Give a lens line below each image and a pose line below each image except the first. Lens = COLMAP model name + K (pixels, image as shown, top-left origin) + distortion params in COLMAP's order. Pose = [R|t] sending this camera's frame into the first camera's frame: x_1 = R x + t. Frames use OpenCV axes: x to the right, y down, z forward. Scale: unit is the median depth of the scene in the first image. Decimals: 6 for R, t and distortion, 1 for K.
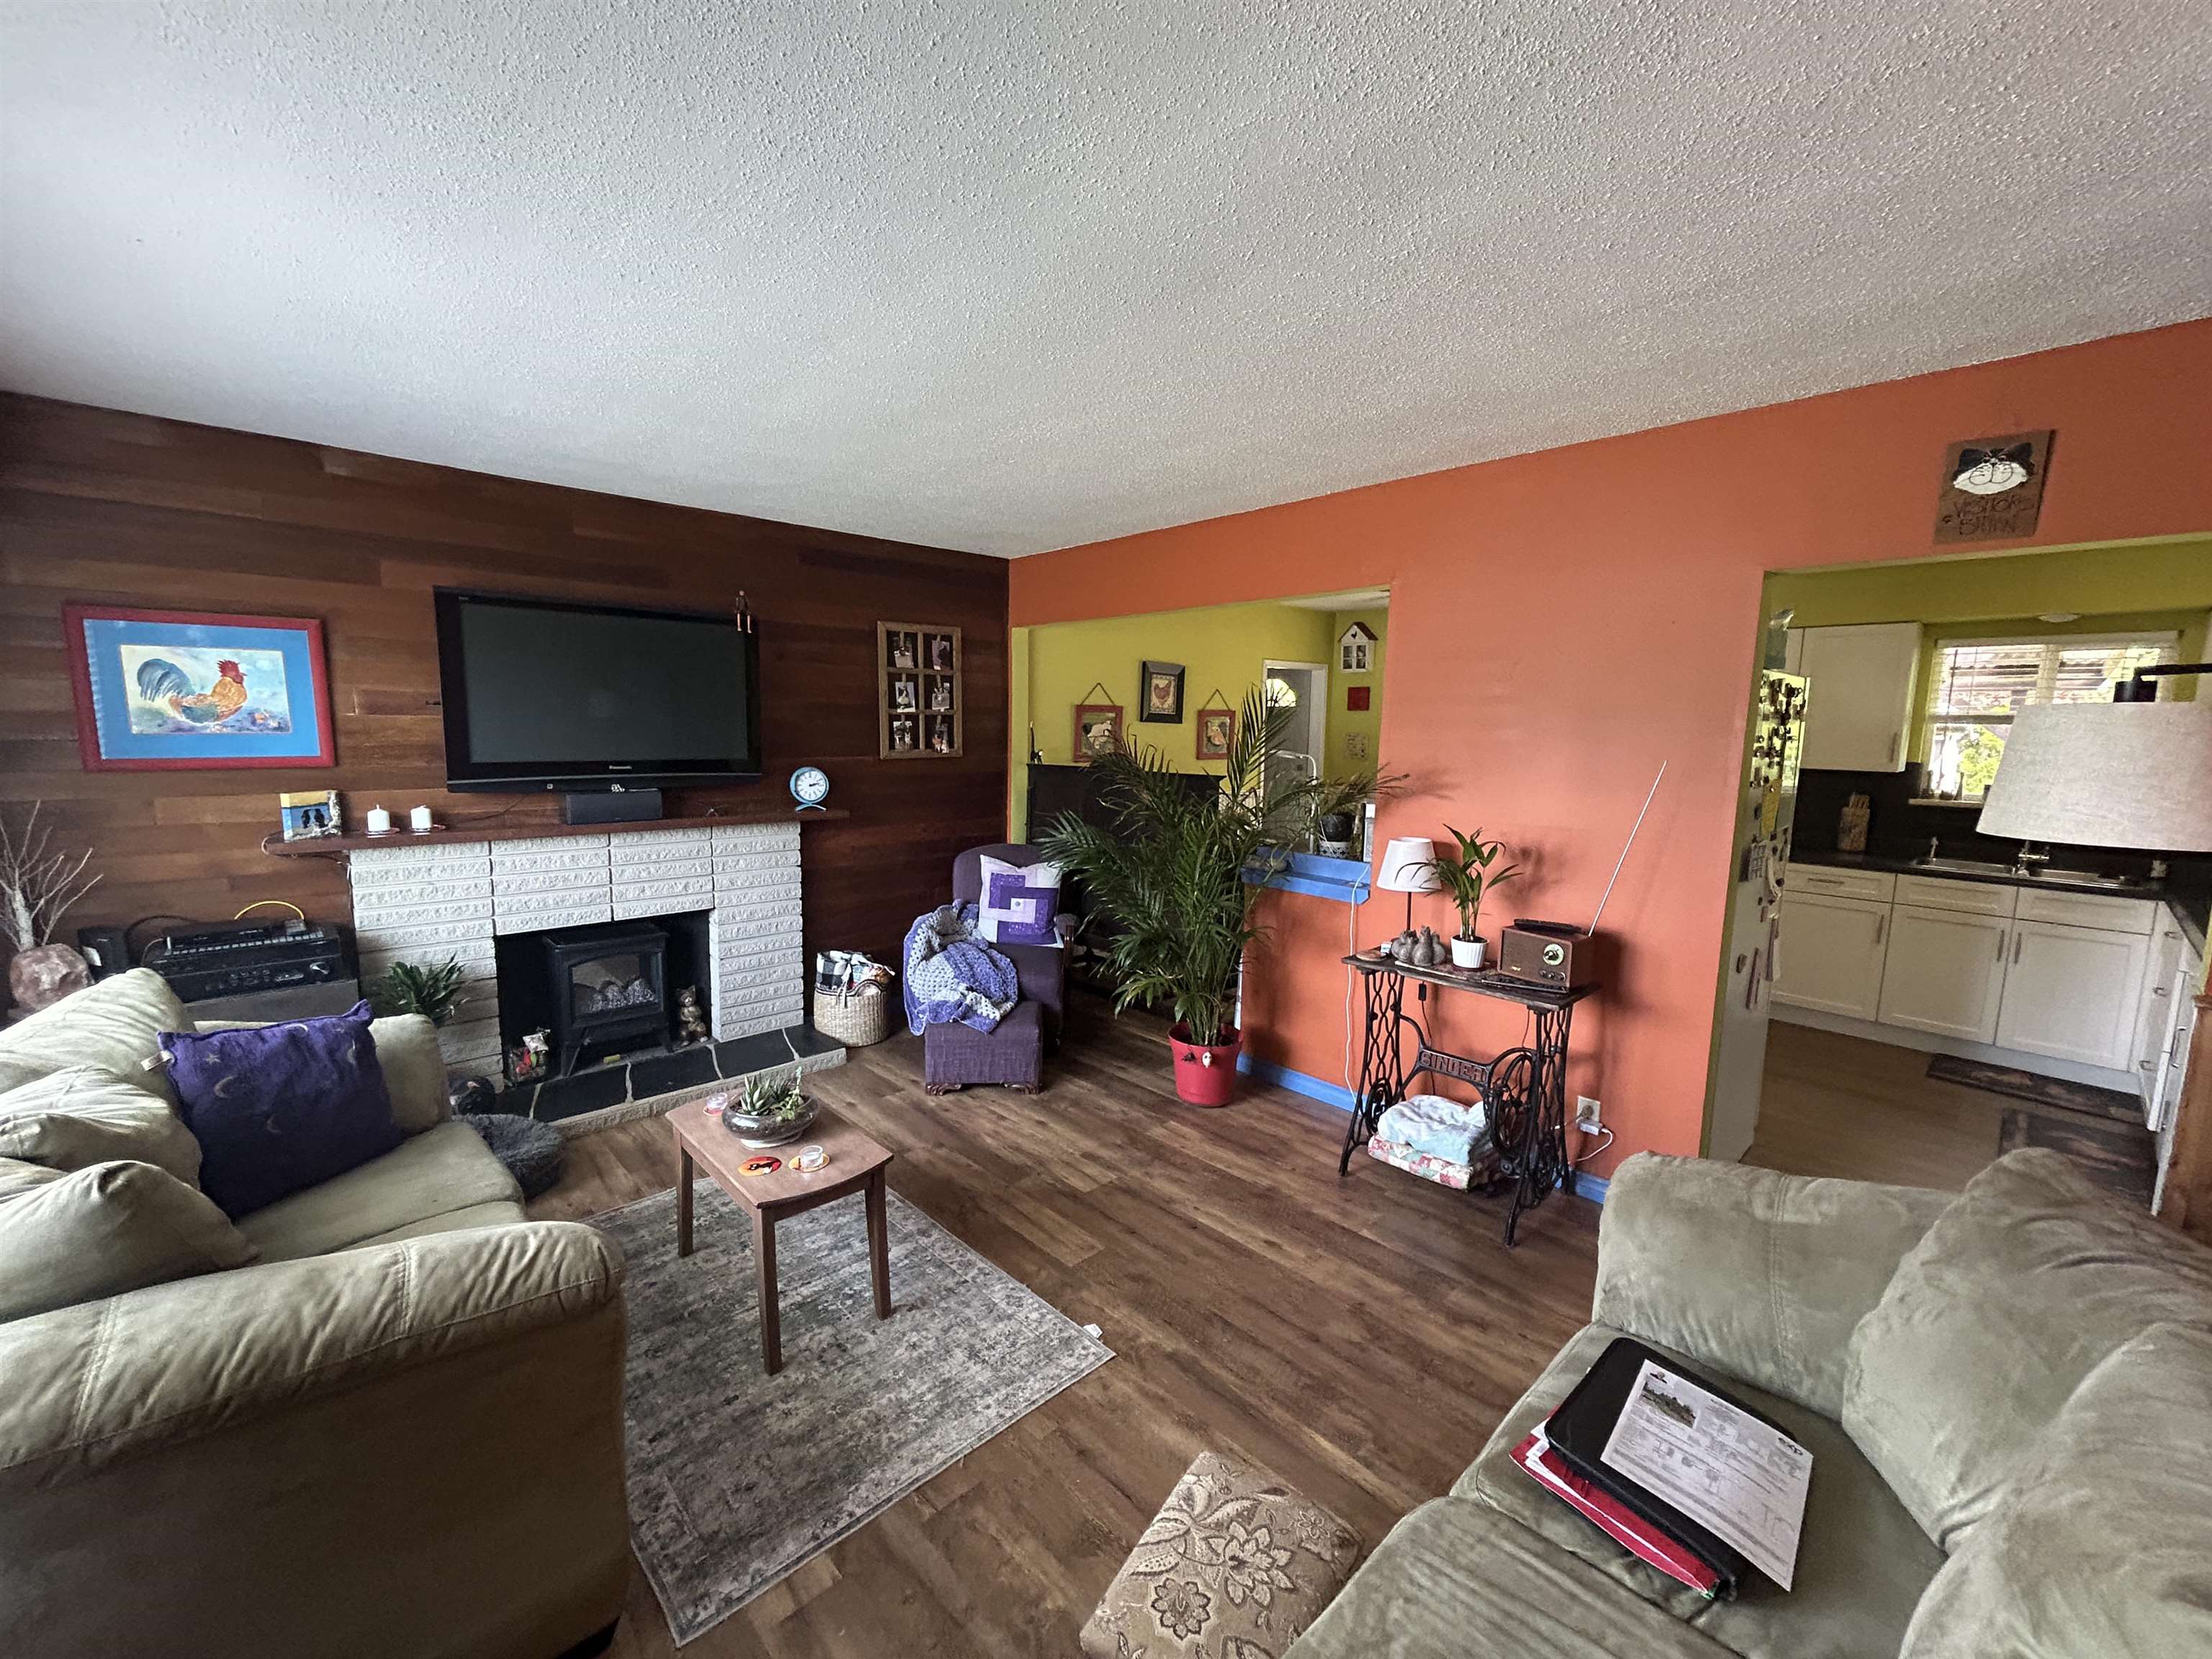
lens RADIAL K [[891.7, 0, 1107.5], [0, 891.7, 837.5], [0, 0, 1]] dist [-0.003217, 0.002609]
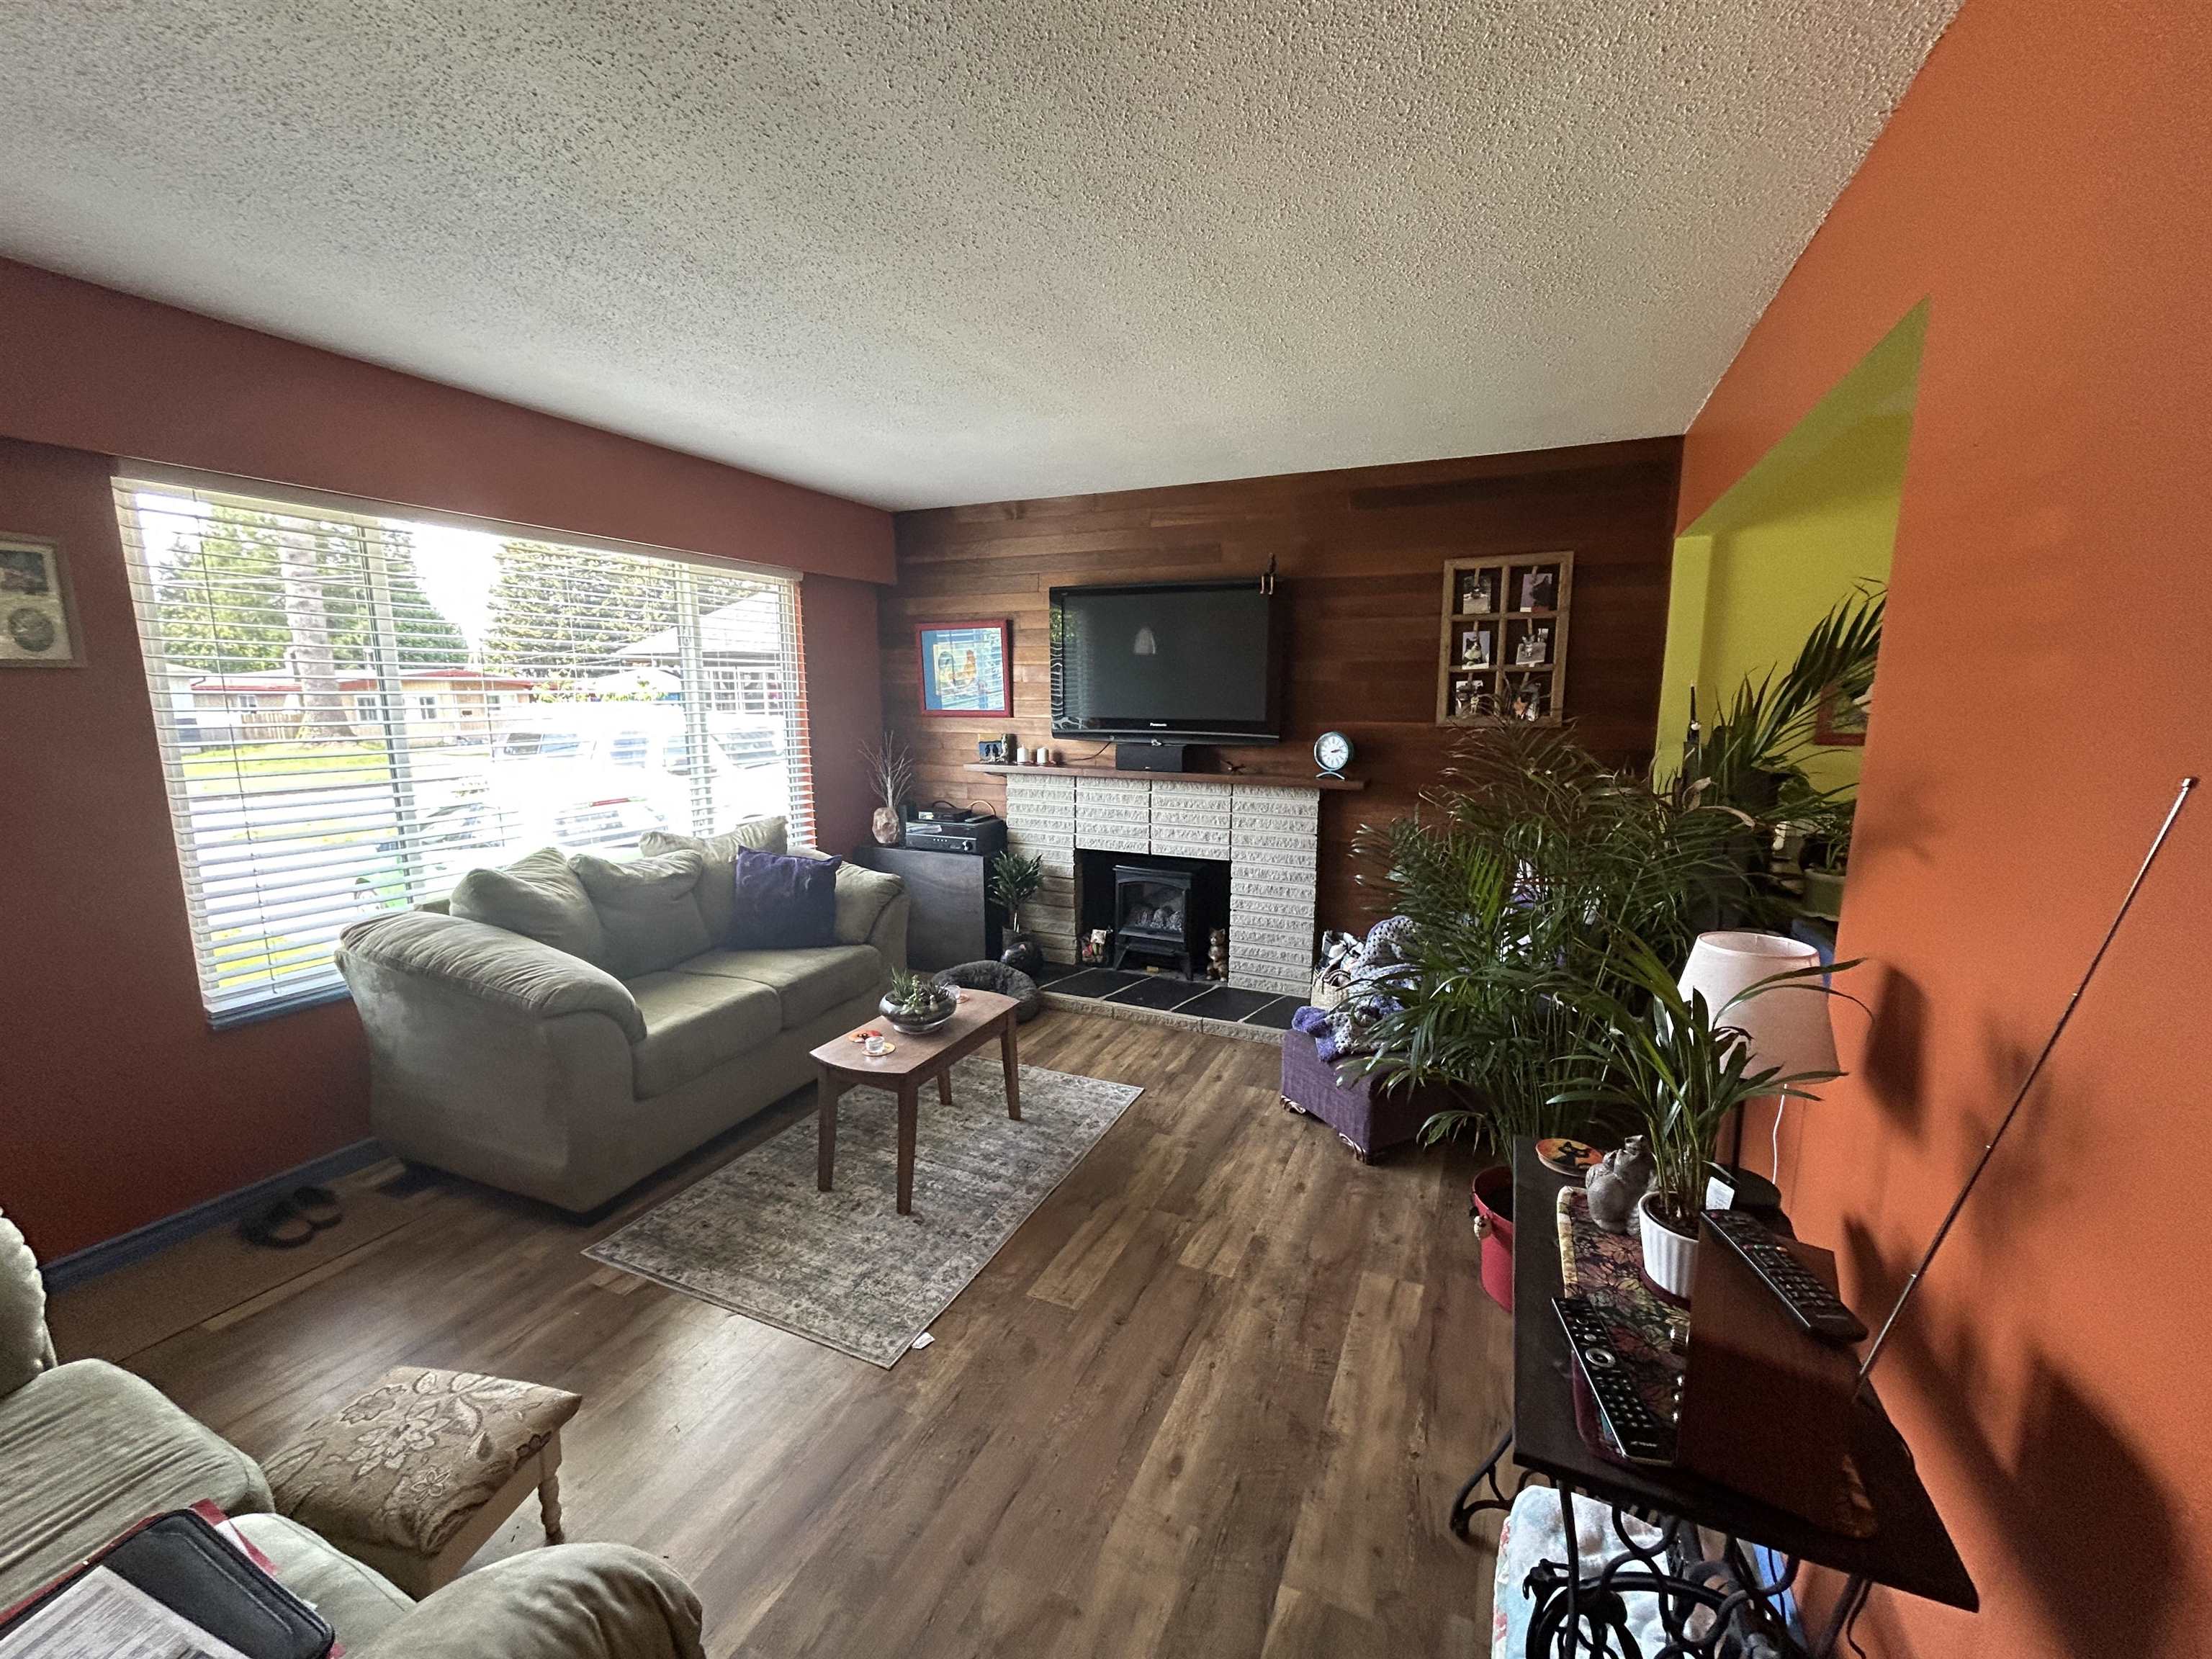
lens RADIAL K [[891.7, 0, 1105.3], [0, 891.7, 832.2], [0, 0, 1]] dist [-0.003217, 0.002609]
pose [[0.378987, 0.134673, -0.915550, 0.455812], [-0.112068, 0.988752, 0.099051, -0.041561], [0.918591, 0.065065, 0.389816, 0.434002]]
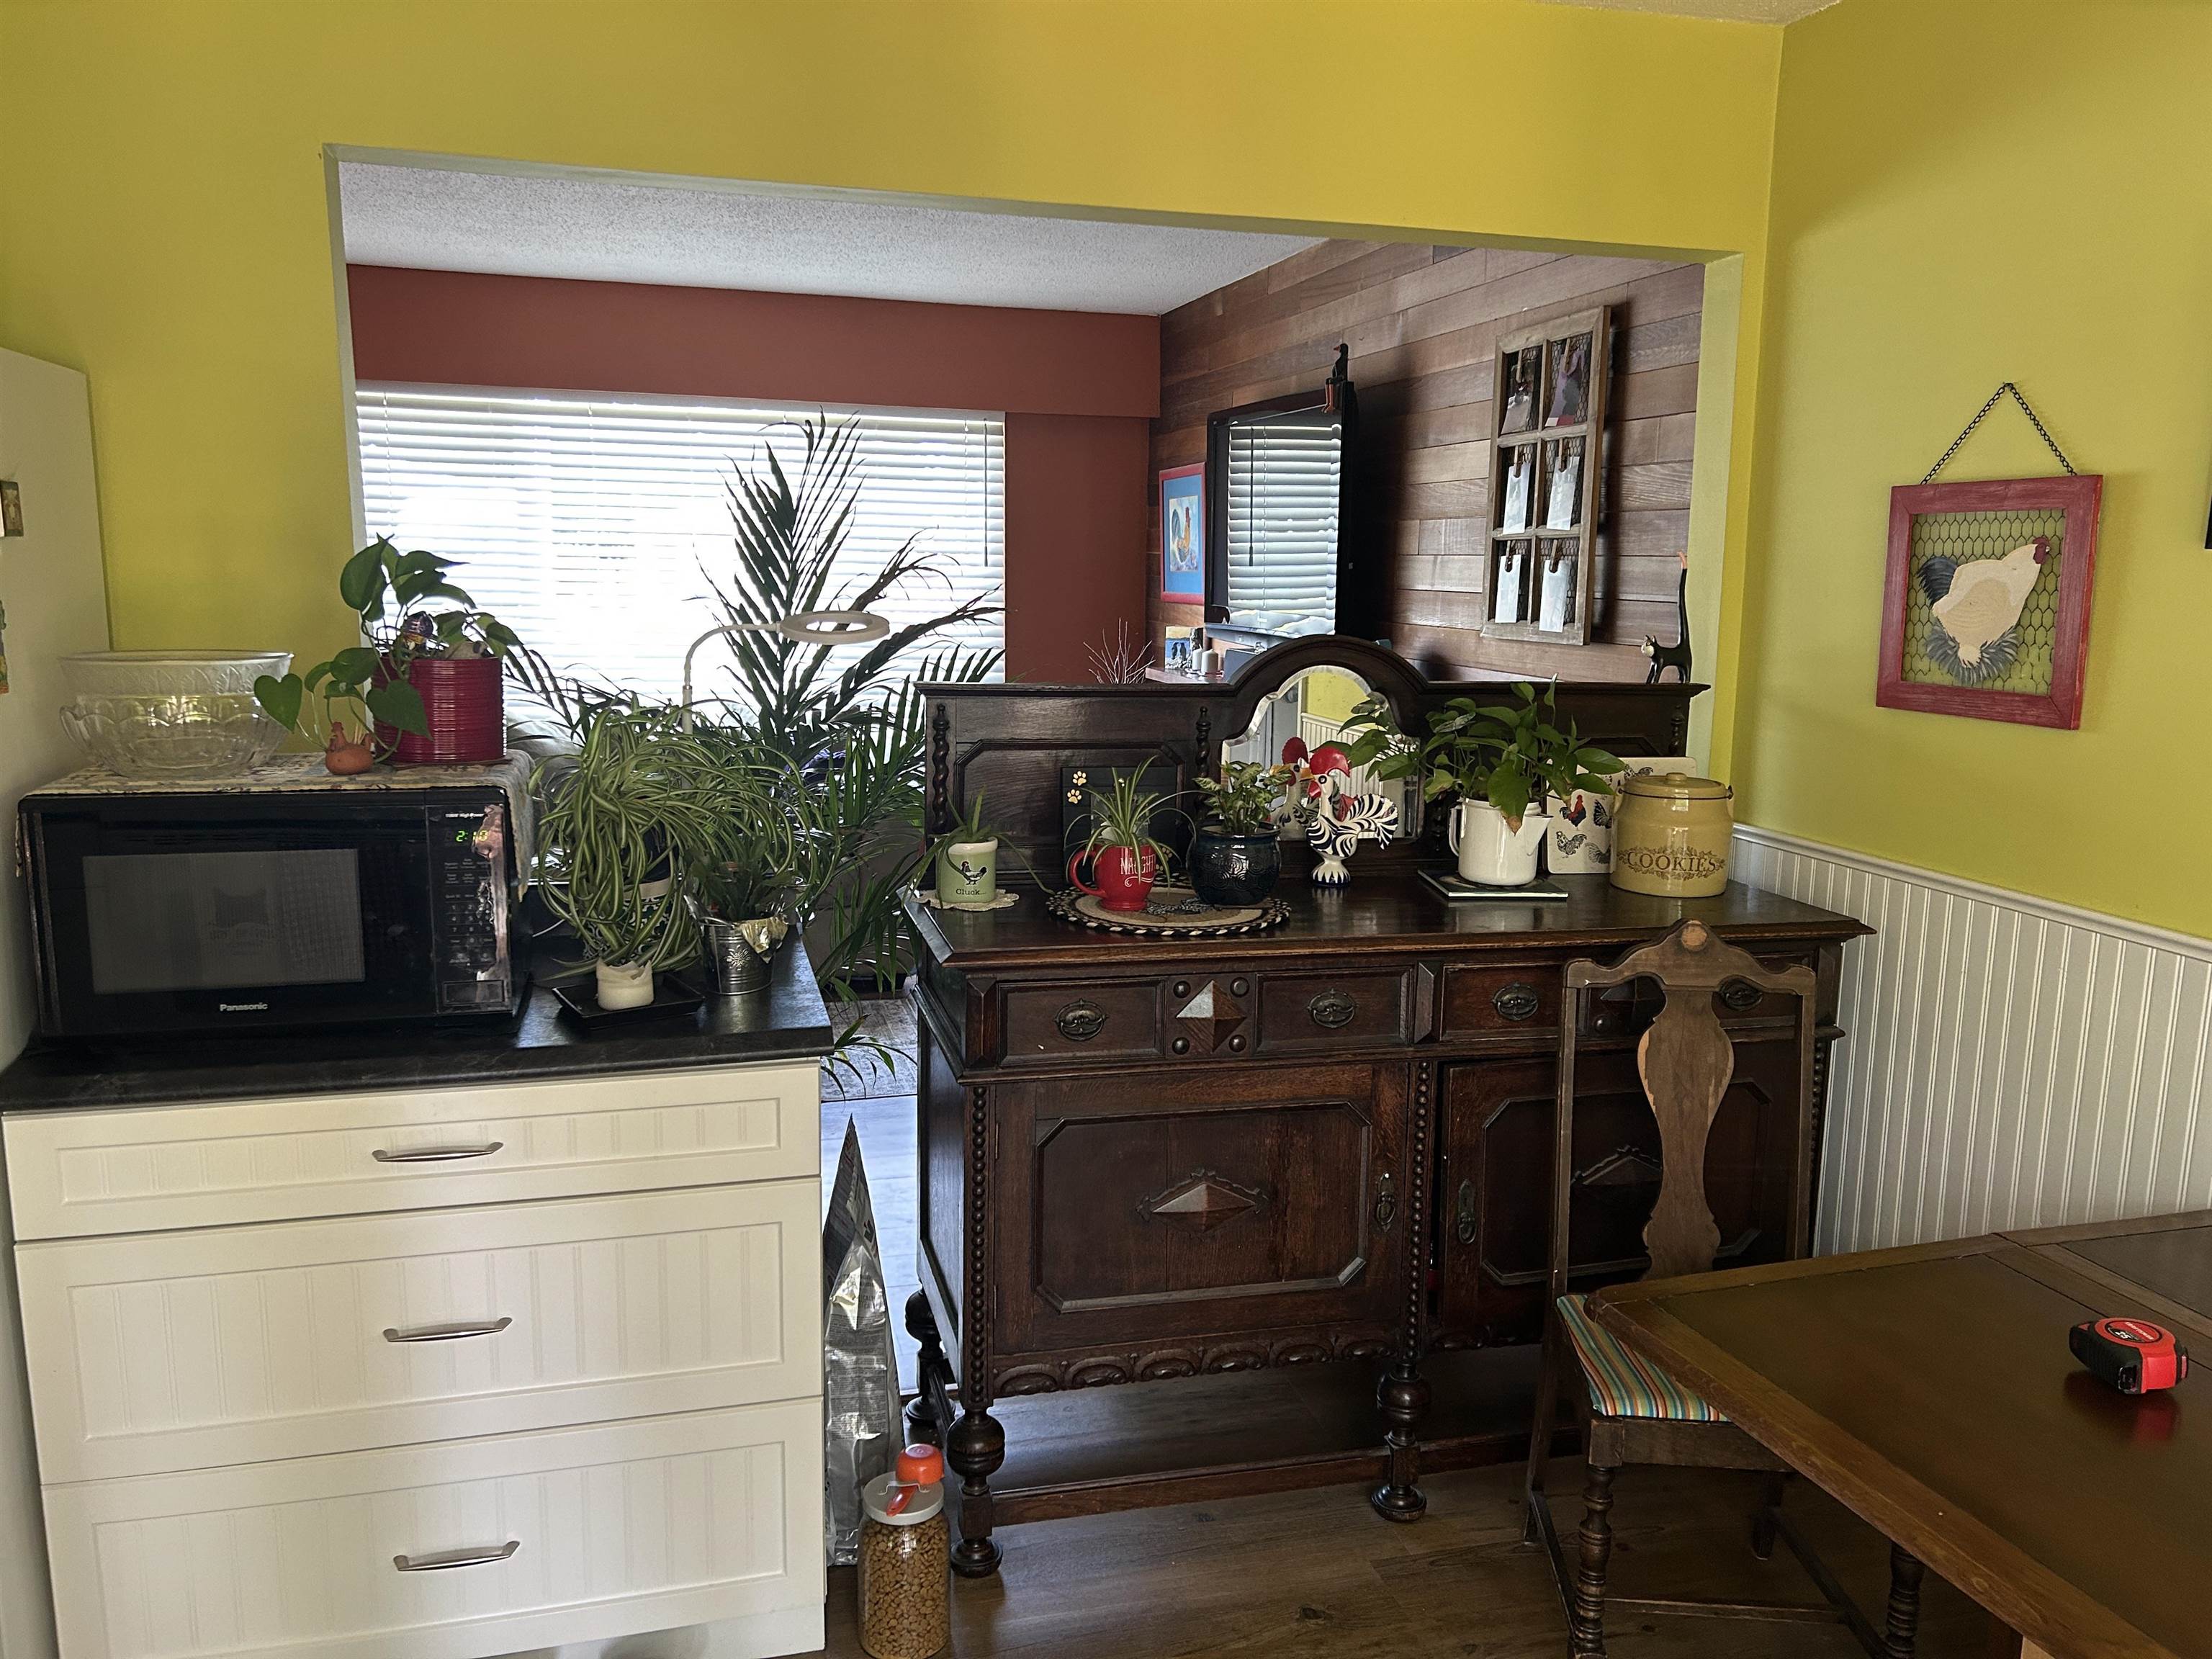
lens RADIAL K [[1656.6, 0, 1101.3], [0, 1656.6, 842.0], [0, 0, 1]] dist [0.067473, -0.061475]
pose [[-0.473088, 0.126795, -0.871843, 0.686477], [-0.137836, 0.966751, 0.215392, -0.160418], [0.870166, 0.222070, -0.439882, 1.368467]]
